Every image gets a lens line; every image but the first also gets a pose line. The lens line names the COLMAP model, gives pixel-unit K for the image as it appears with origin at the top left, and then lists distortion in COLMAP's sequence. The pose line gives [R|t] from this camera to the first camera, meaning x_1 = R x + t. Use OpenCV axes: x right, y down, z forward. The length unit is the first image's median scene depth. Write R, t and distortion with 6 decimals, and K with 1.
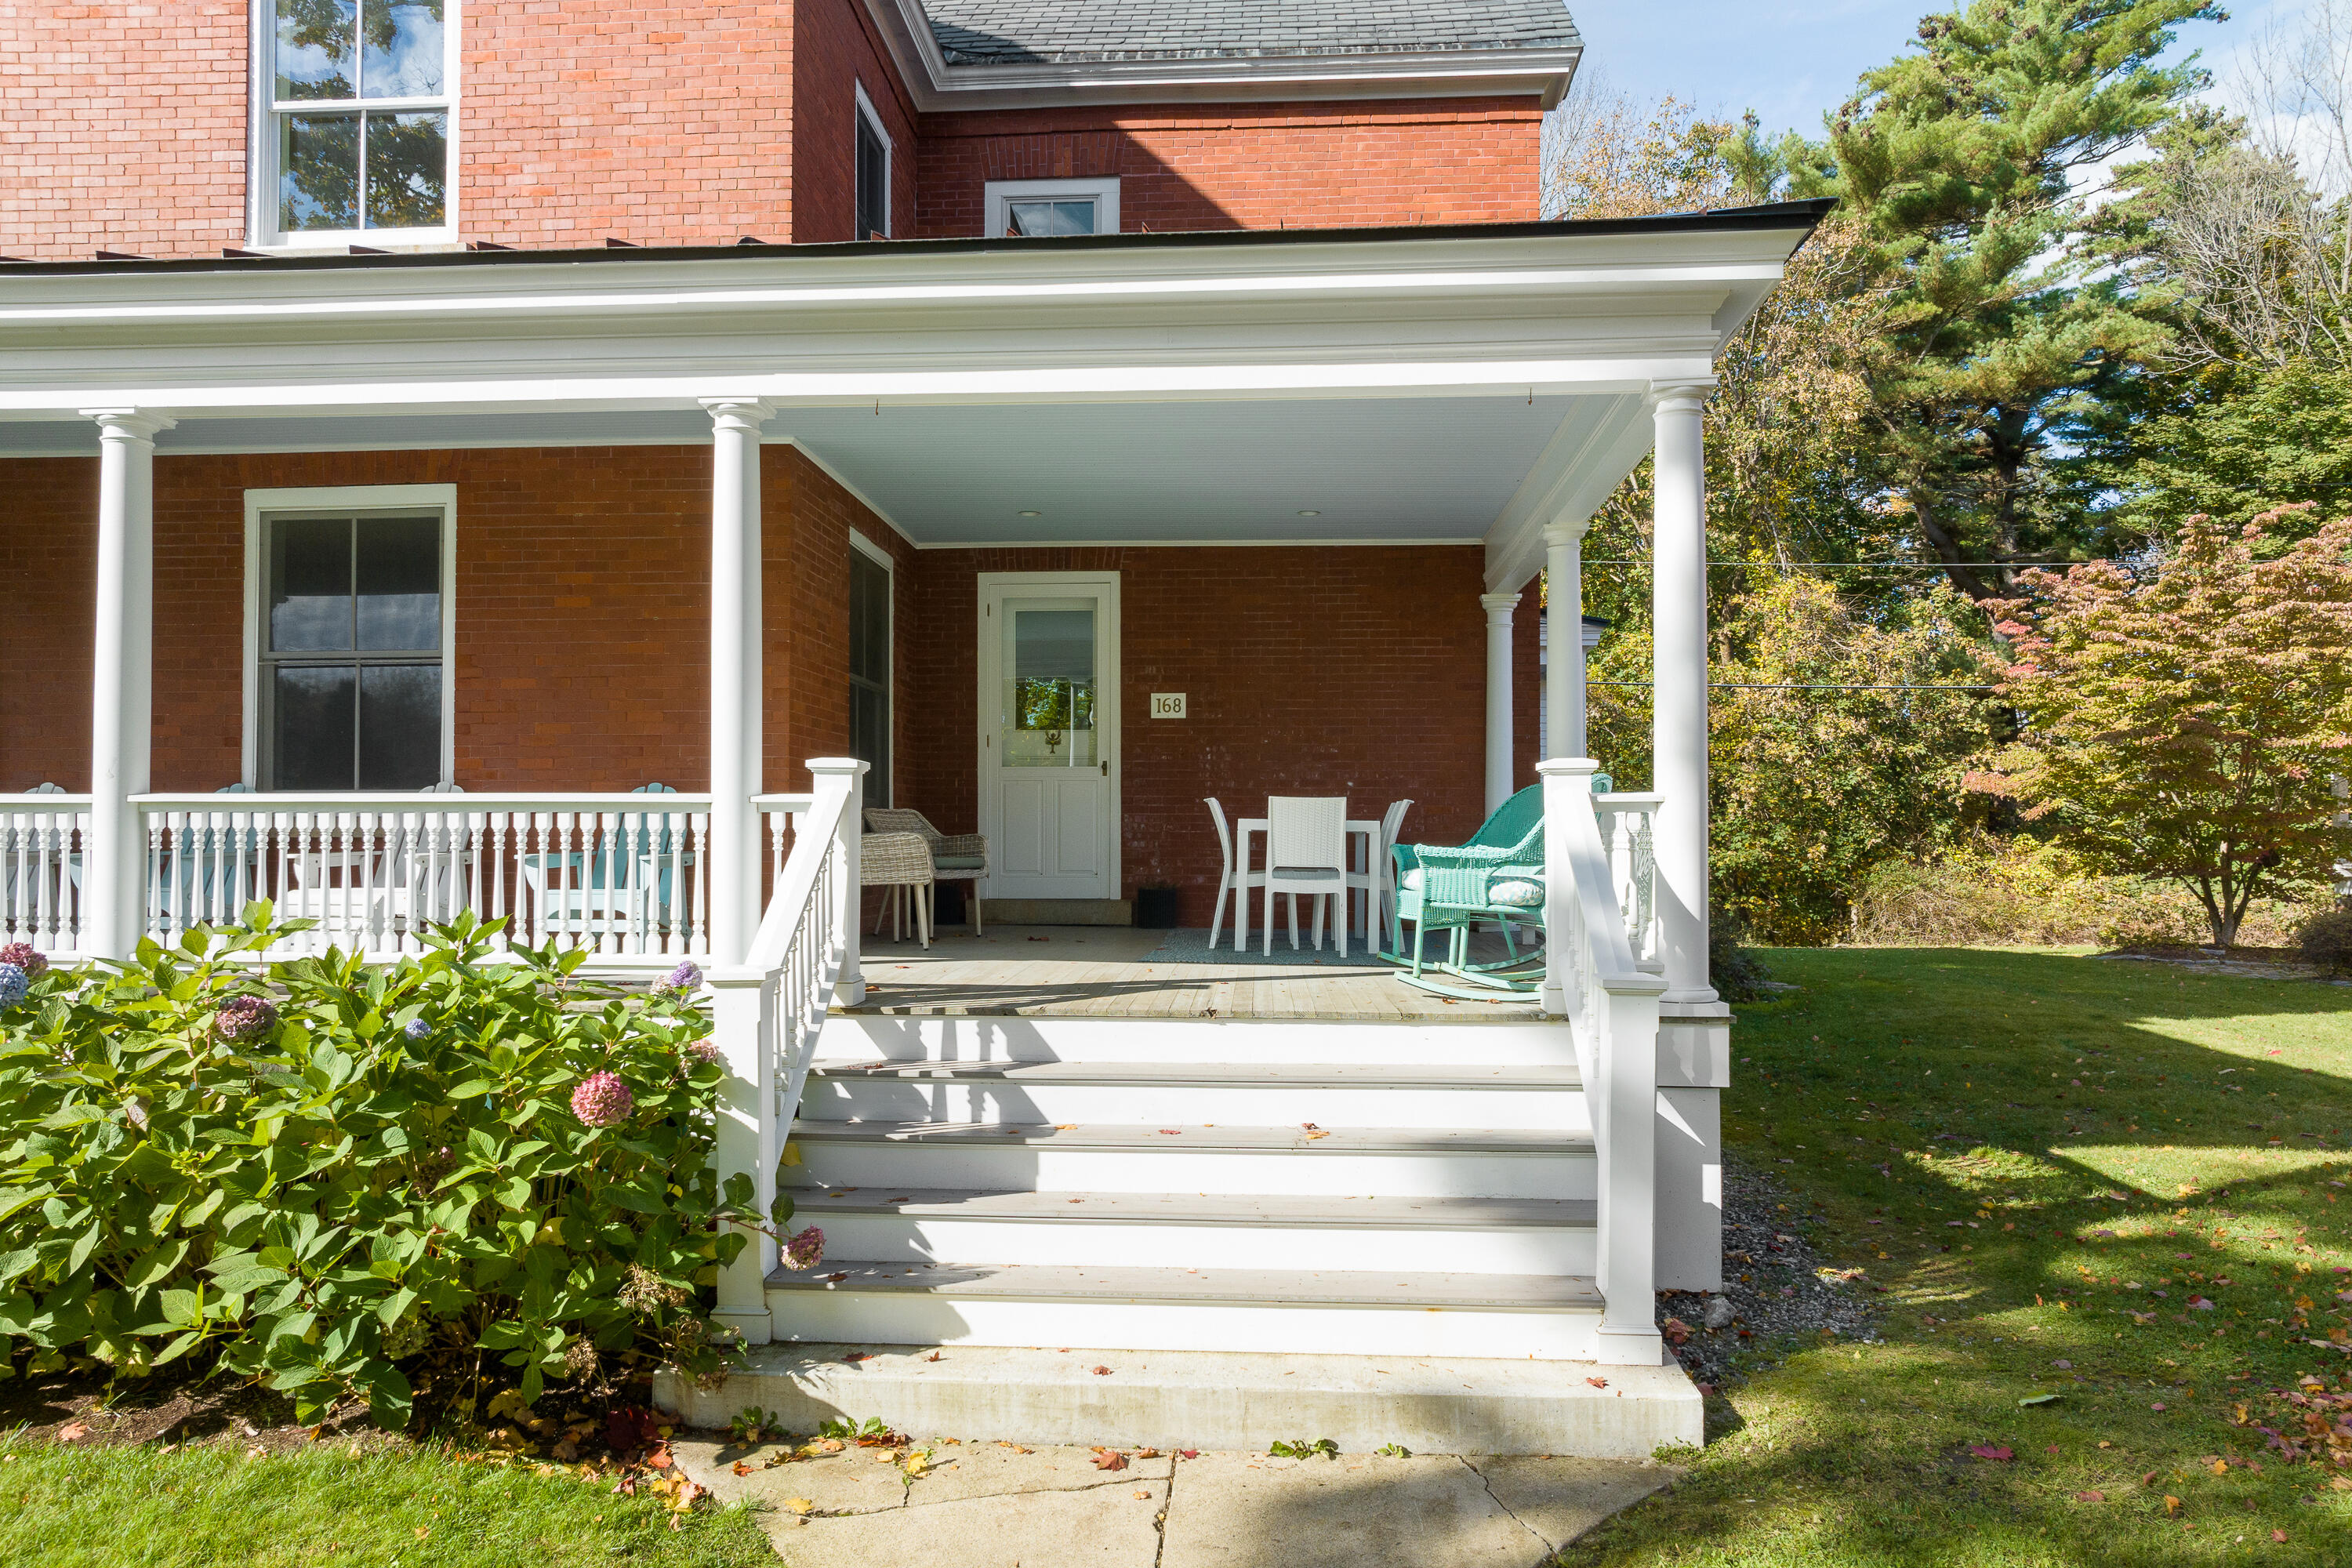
lens RADIAL K [[1617.9, 0, 1176.9], [0, 1617.9, 813.9], [0, 0, 1]] dist [-0.005112, -0.003207]
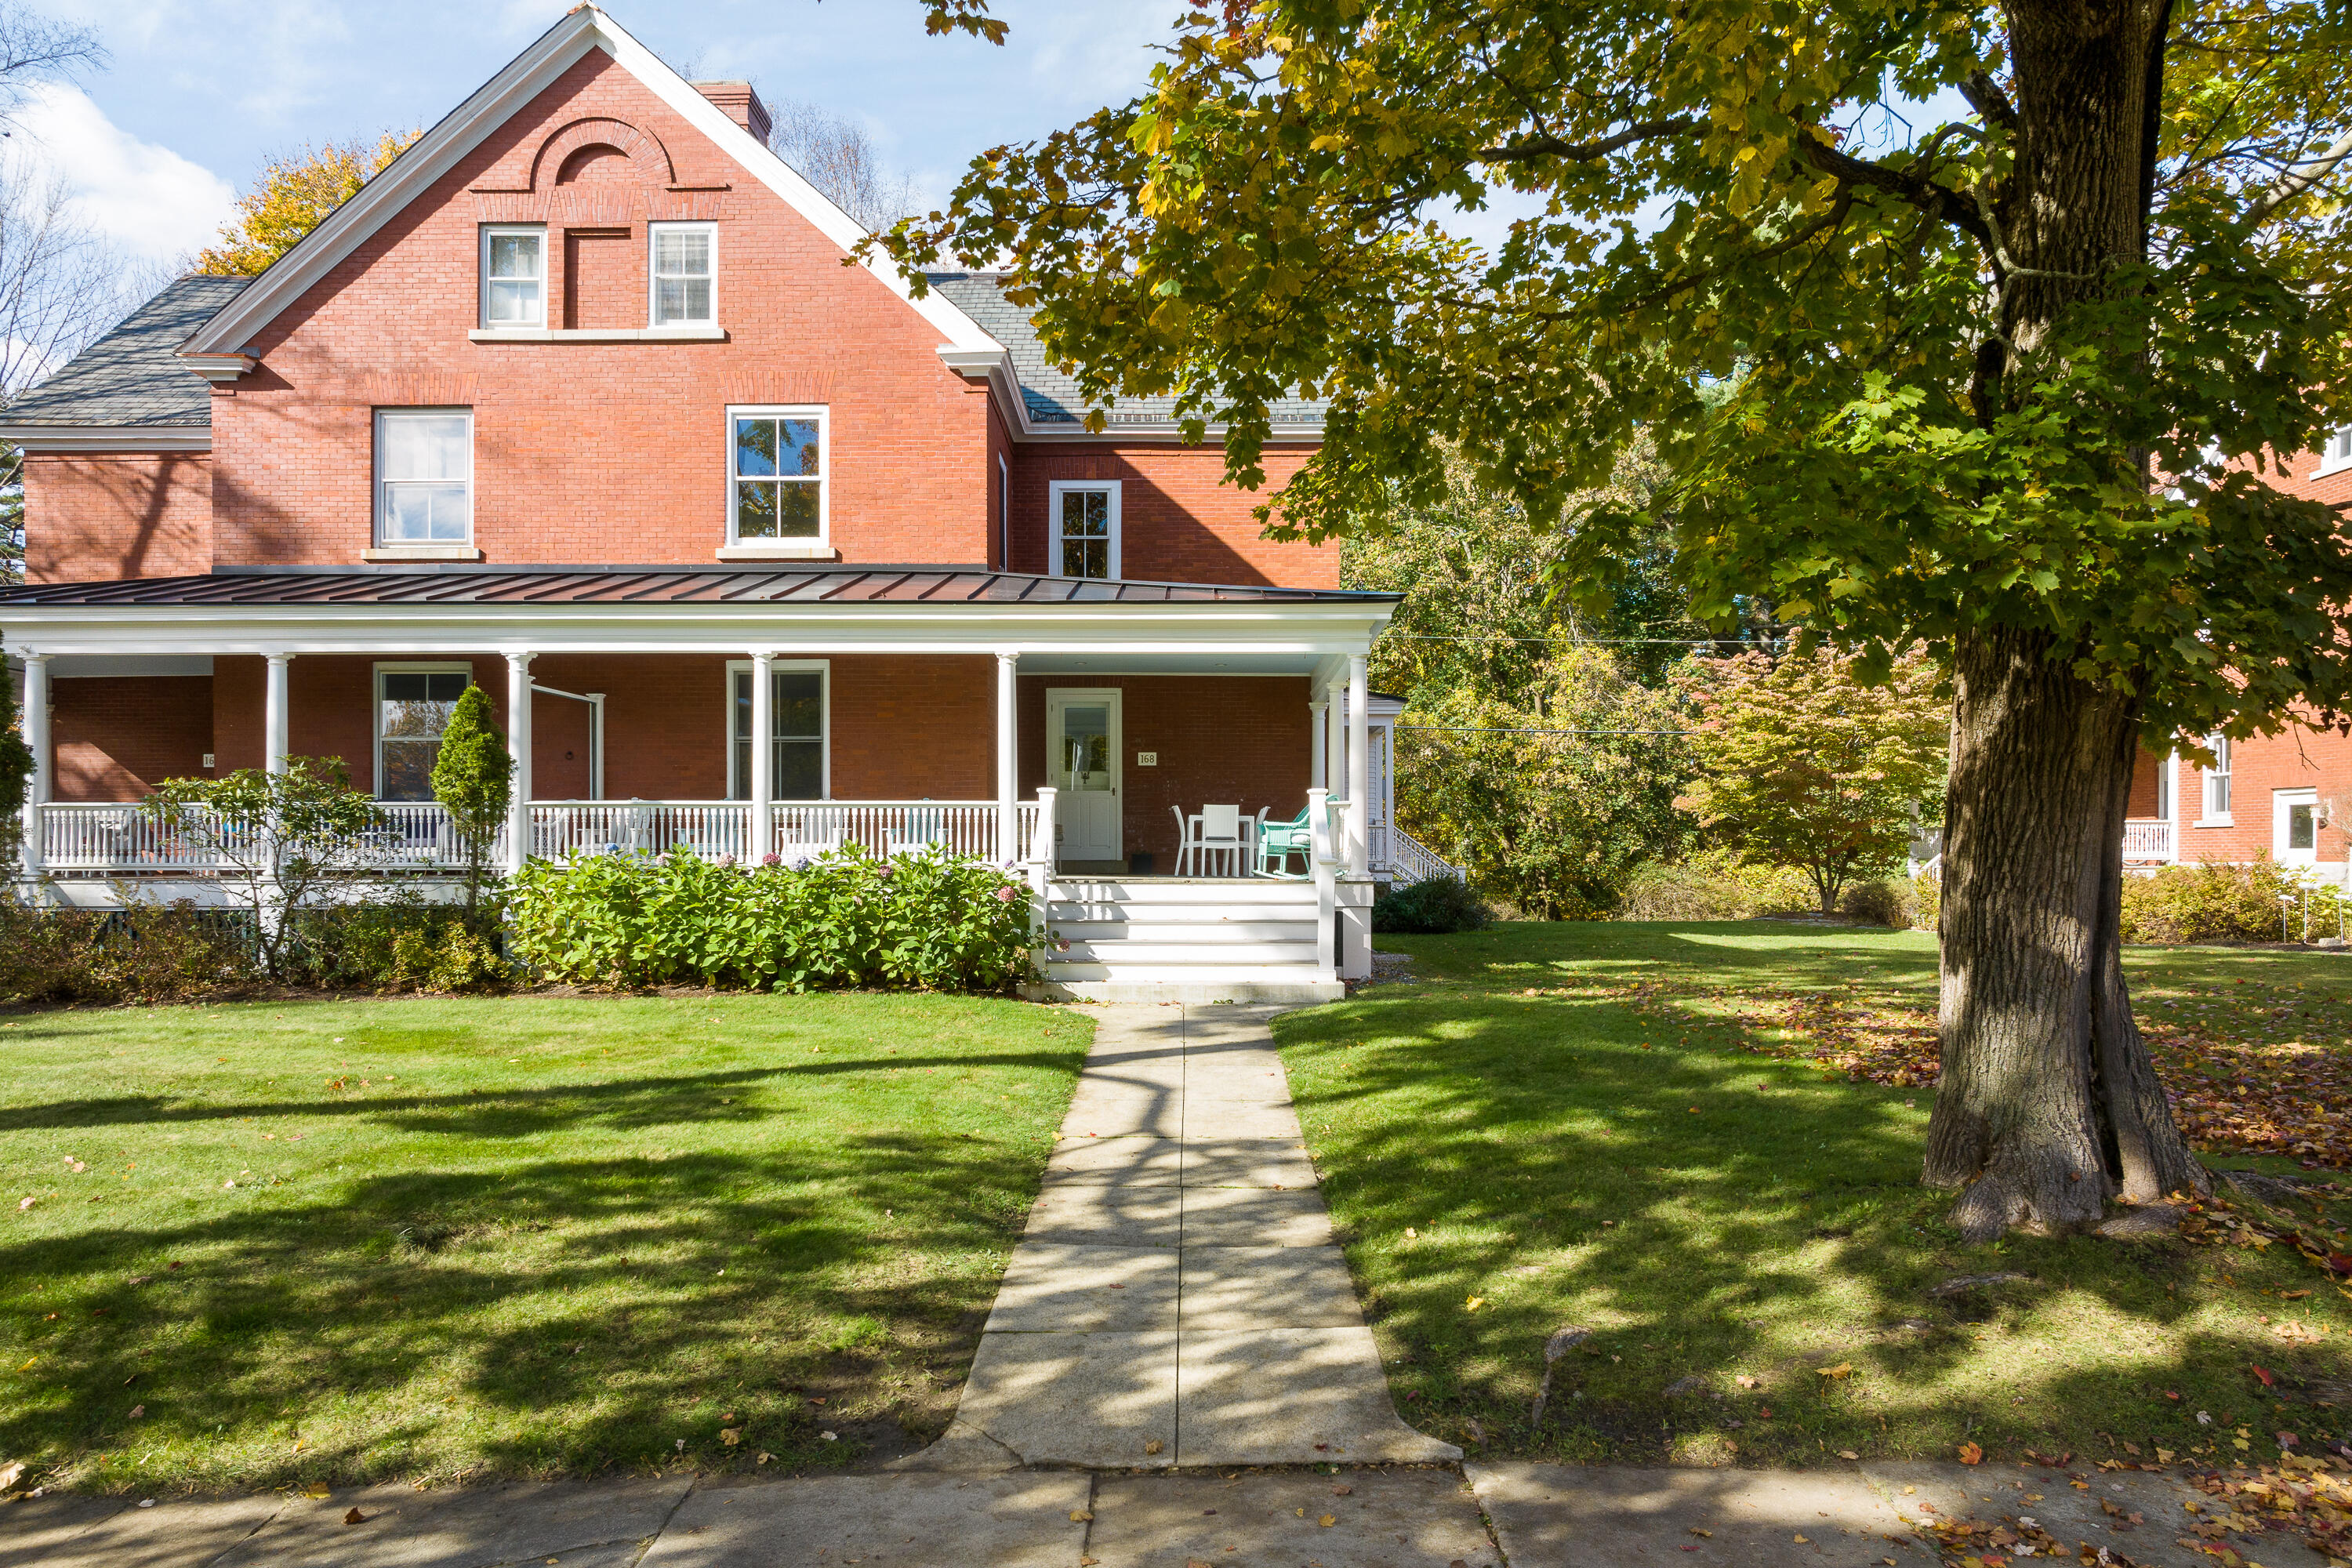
lens RADIAL K [[1623.7, 0, 1177.4], [0, 1623.7, 856.4], [0, 0, 1]] dist [-0.000375, -0.004516]
pose [[0.998017, -0.000612, 0.062945, -0.089817], [-0.000099, 0.999936, 0.011291, 0.026167], [-0.062948, -0.011275, 0.997953, -0.915286]]
